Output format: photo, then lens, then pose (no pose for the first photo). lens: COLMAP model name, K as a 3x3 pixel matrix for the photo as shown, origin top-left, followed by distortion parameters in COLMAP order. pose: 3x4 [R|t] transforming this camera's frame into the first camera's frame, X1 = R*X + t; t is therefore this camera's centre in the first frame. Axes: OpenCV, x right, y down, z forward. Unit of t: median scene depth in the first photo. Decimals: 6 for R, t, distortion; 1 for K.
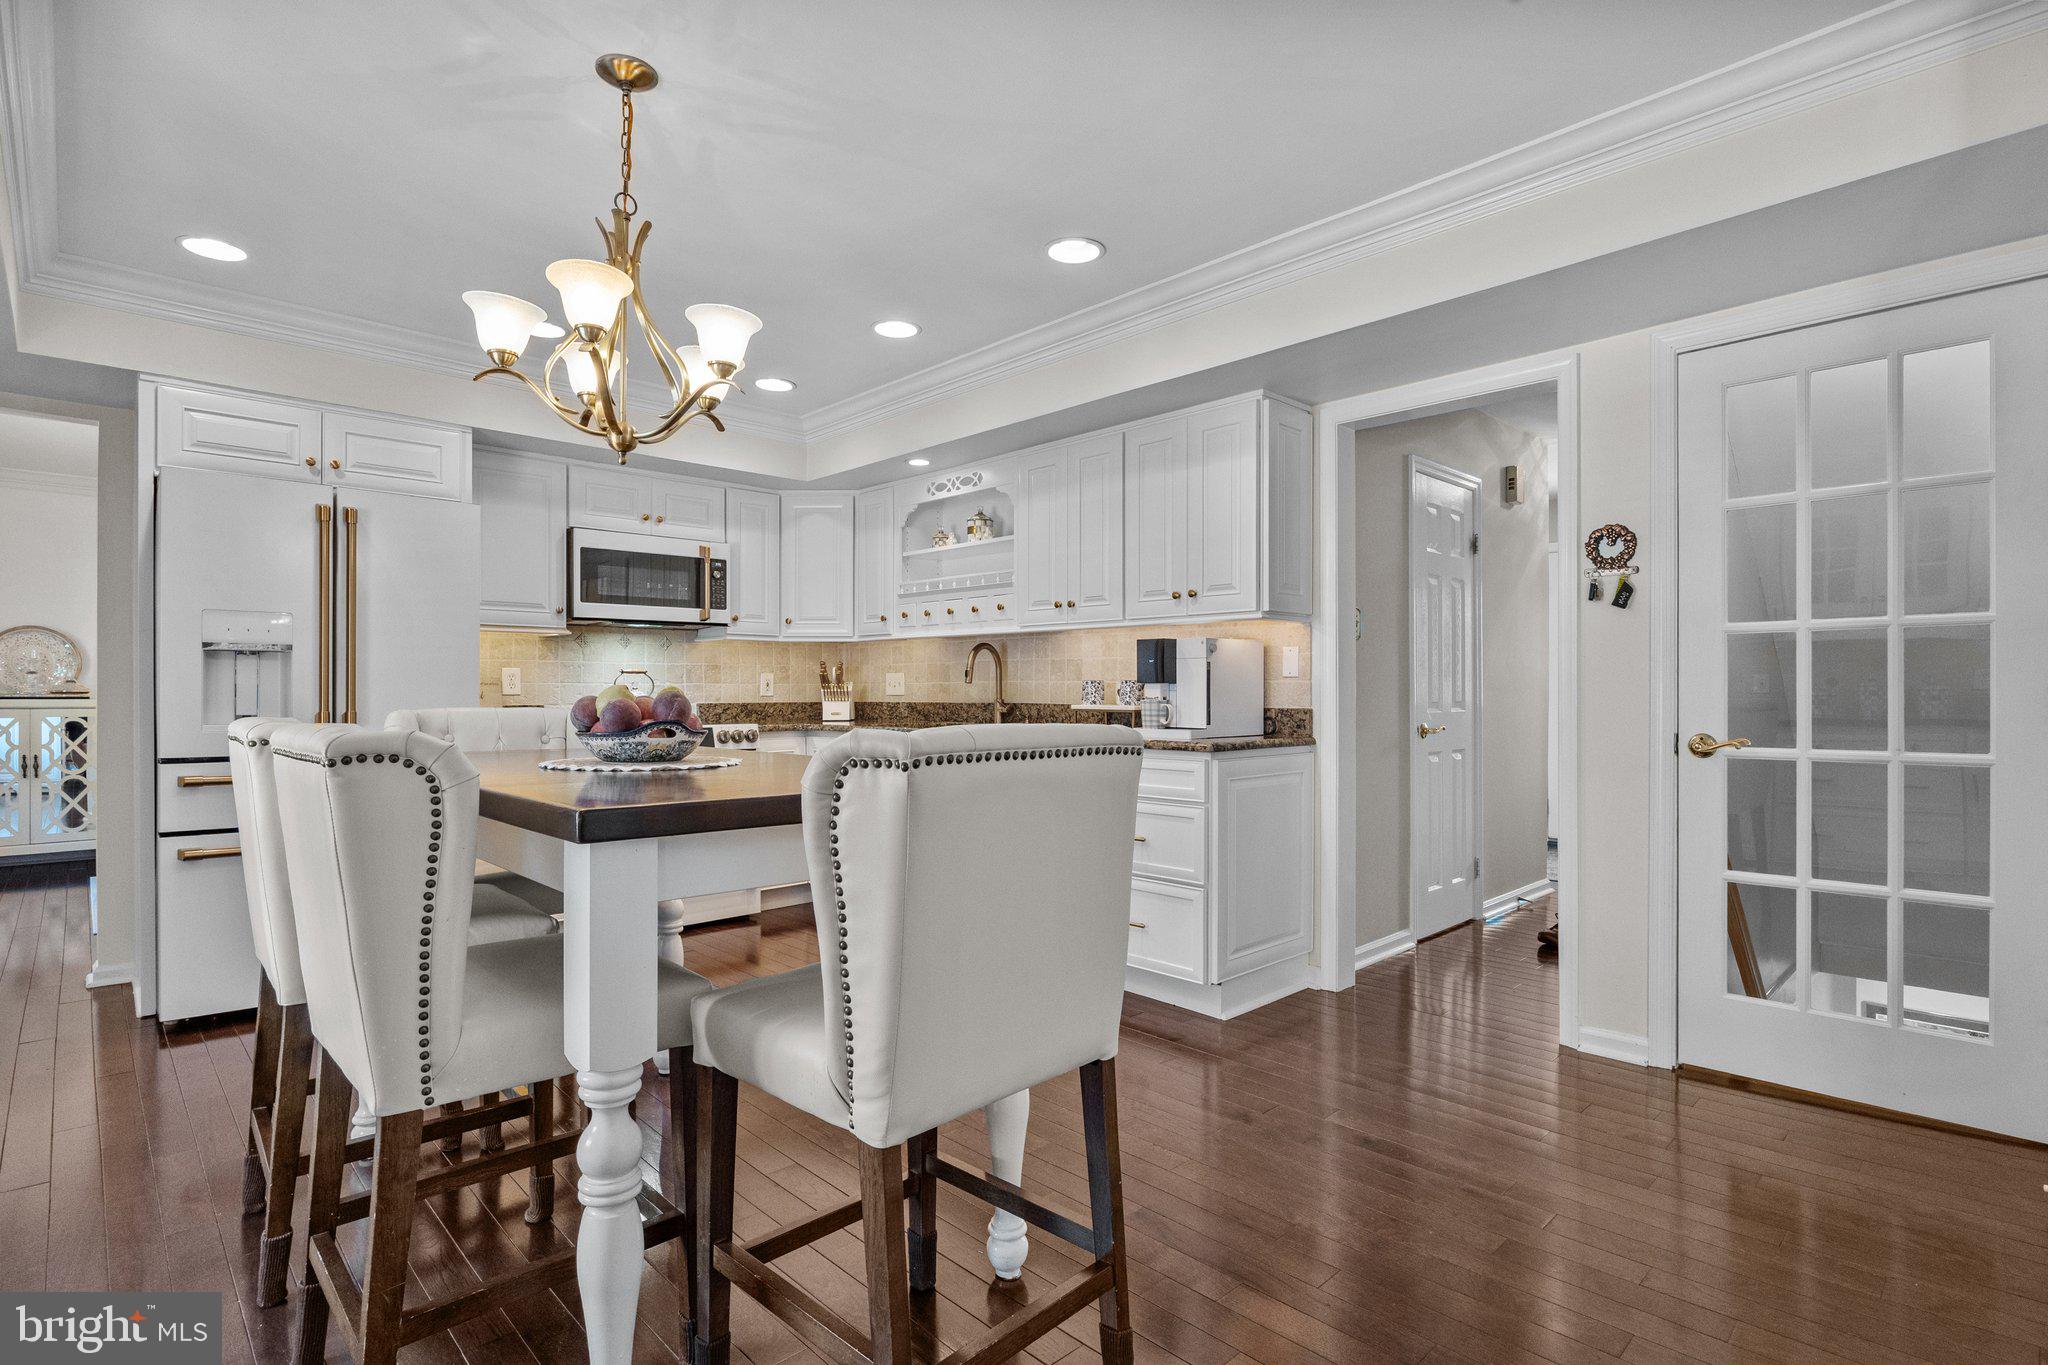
lens RADIAL K [[1009.7, 0, 1024.0], [0, 1009.7, 682.5], [0, 0, 1]] dist [-0.000658, 0.000138]
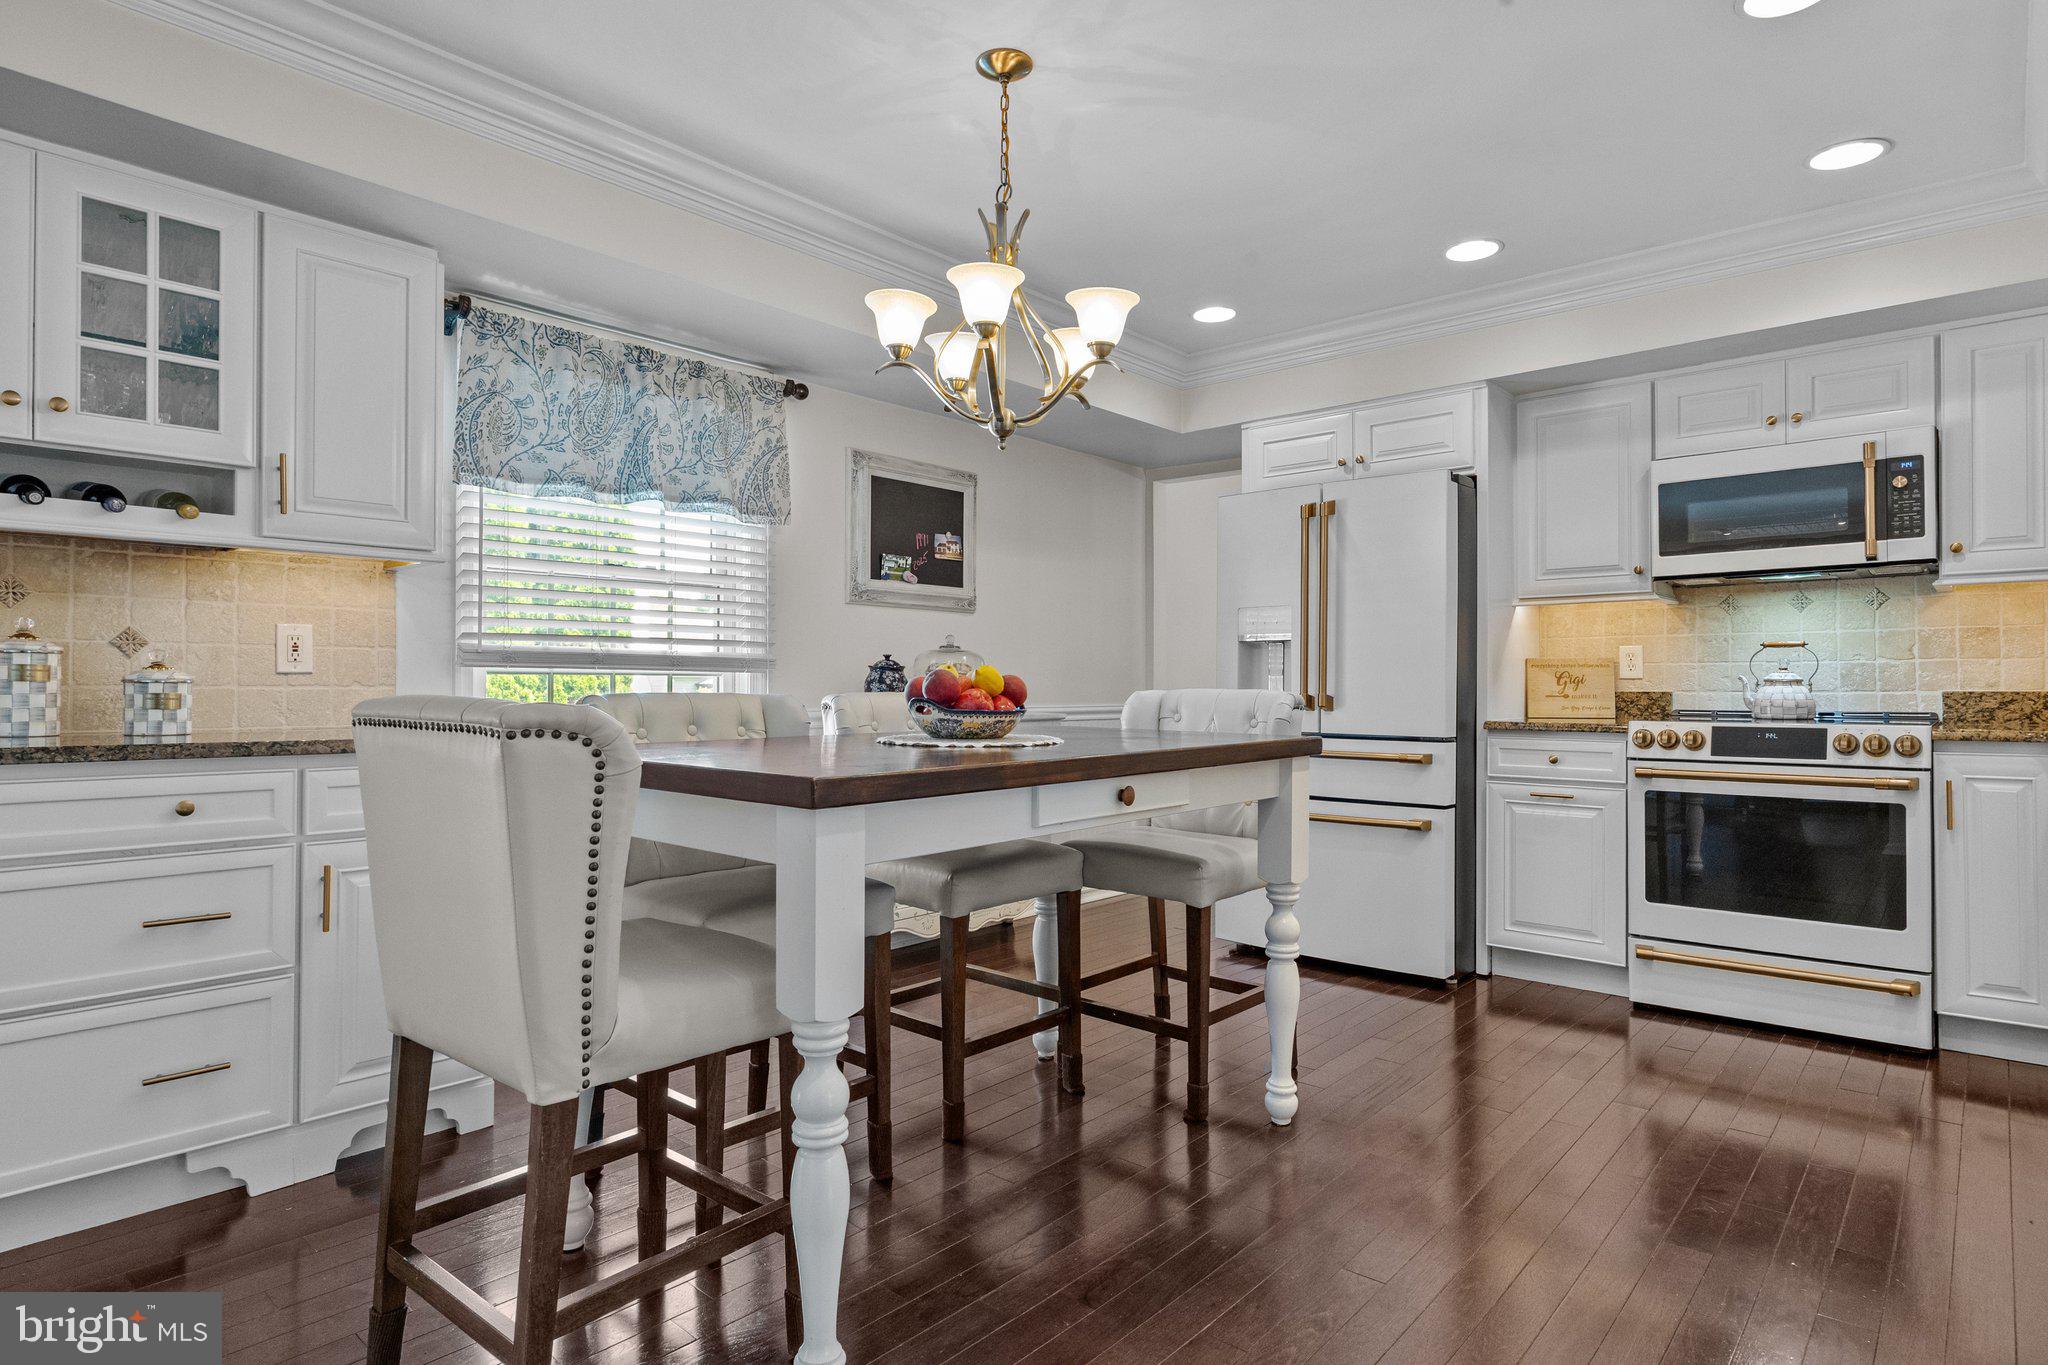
lens RADIAL K [[1097.7, 0, 1024.0], [0, 1097.7, 682.5], [0, 0, 1]] dist [-0.005587, -0.001443]
pose [[0.085410, -0.001999, -0.996344, 0.322394], [0.011964, 0.999928, -0.000980, 0.009981], [0.996274, -0.011837, 0.085428, 0.421173]]
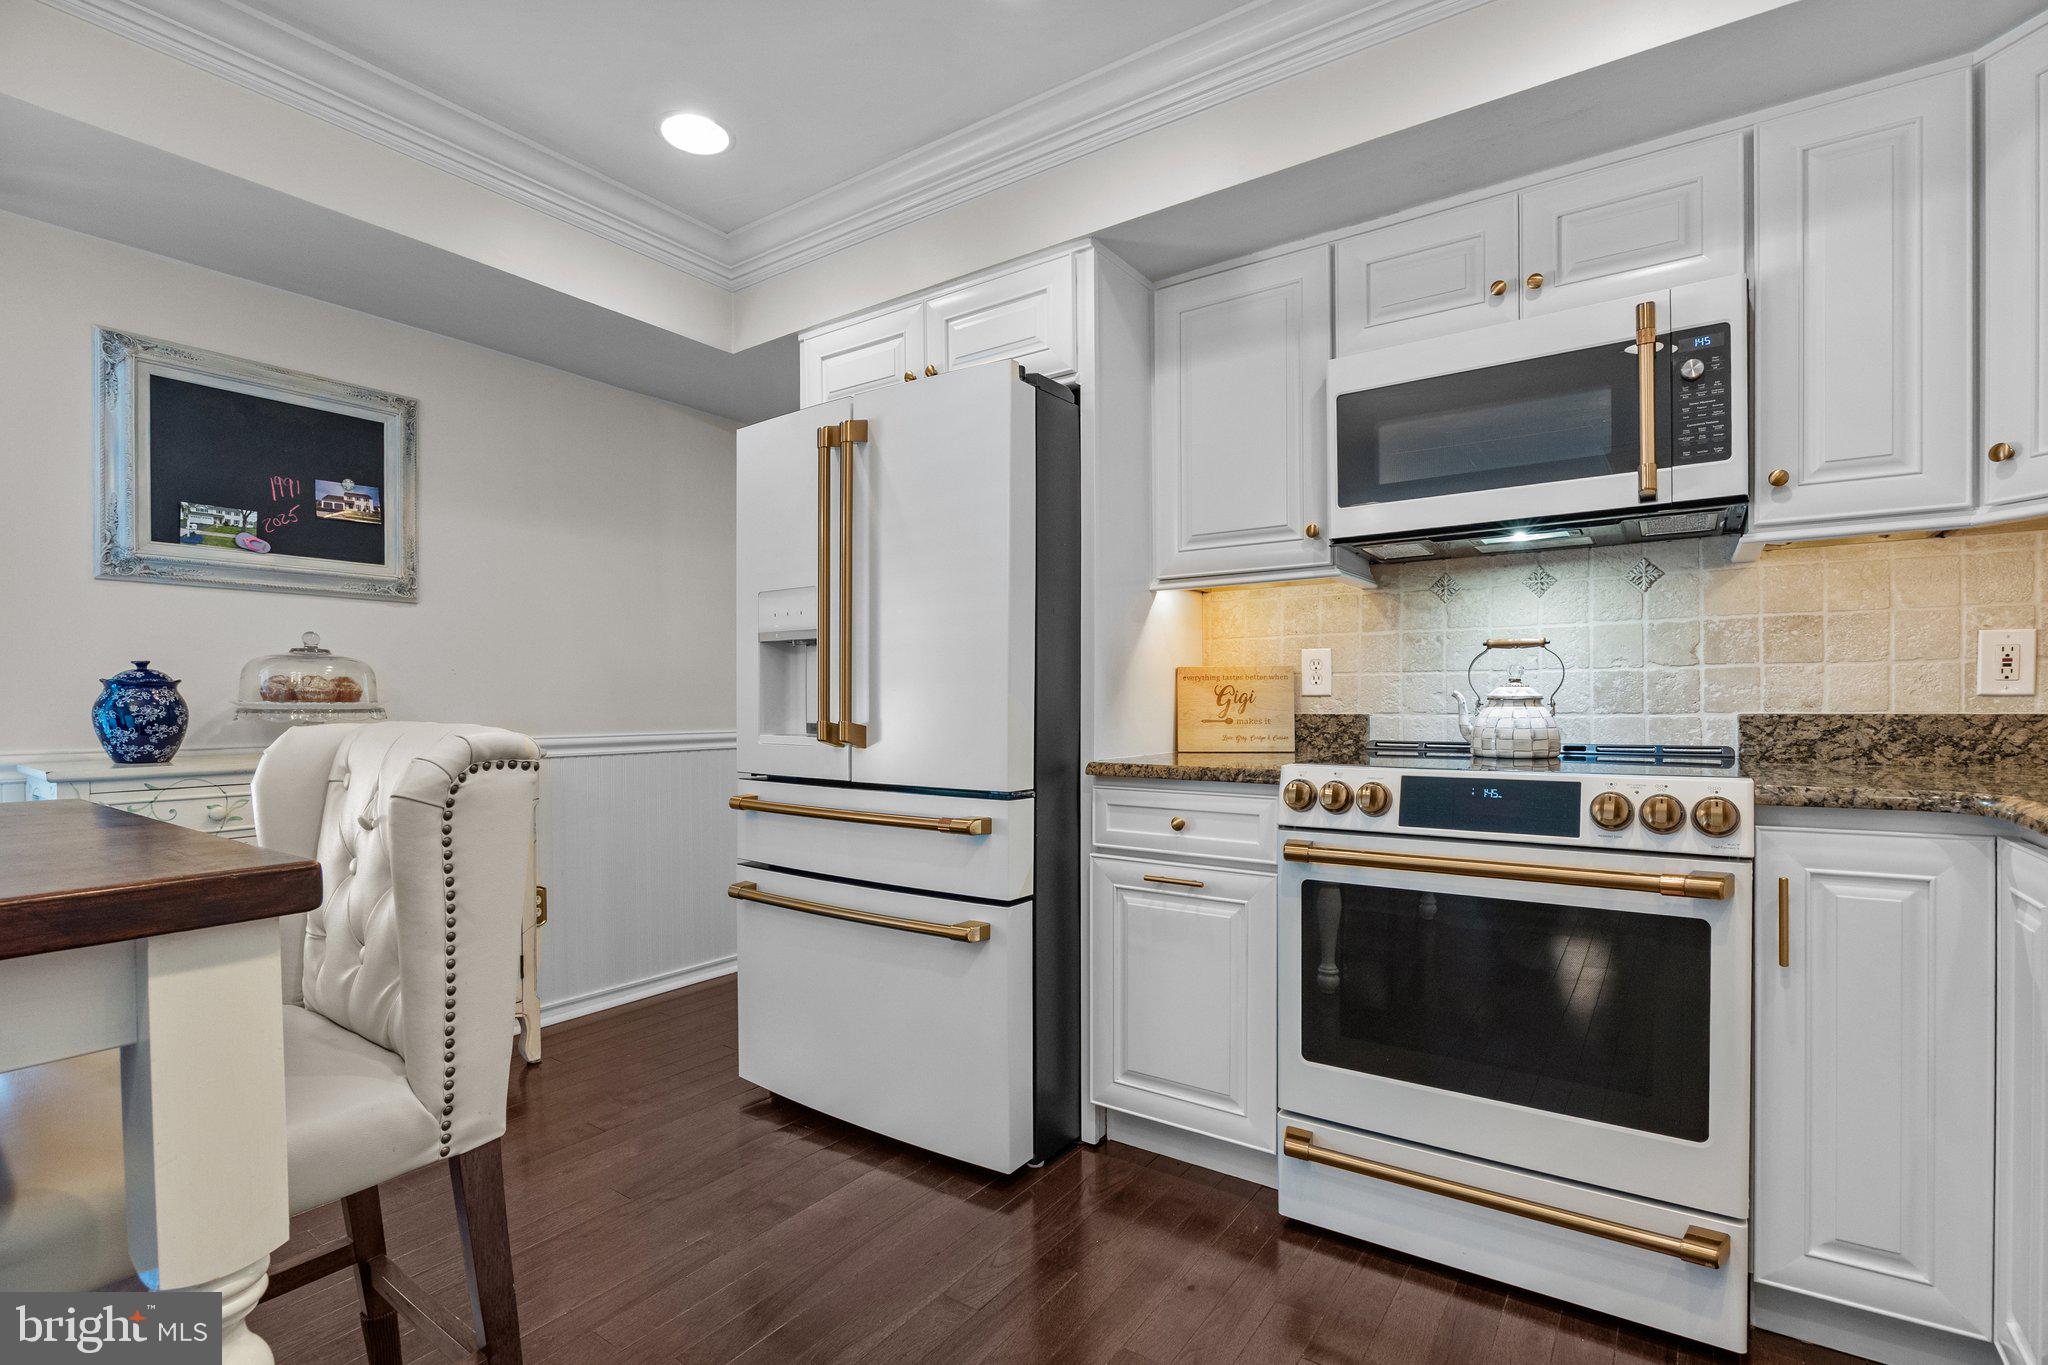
lens RADIAL K [[943.5, 0, 1033.2], [0, 943.5, 716.9], [0, 0, 1]] dist [-0.014253, 0.000650]
pose [[0.206283, 0.017241, -0.978340, -0.015835], [0.016543, 0.999640, 0.021105, 0.010047], [0.978352, -0.020538, 0.205924, 0.708398]]
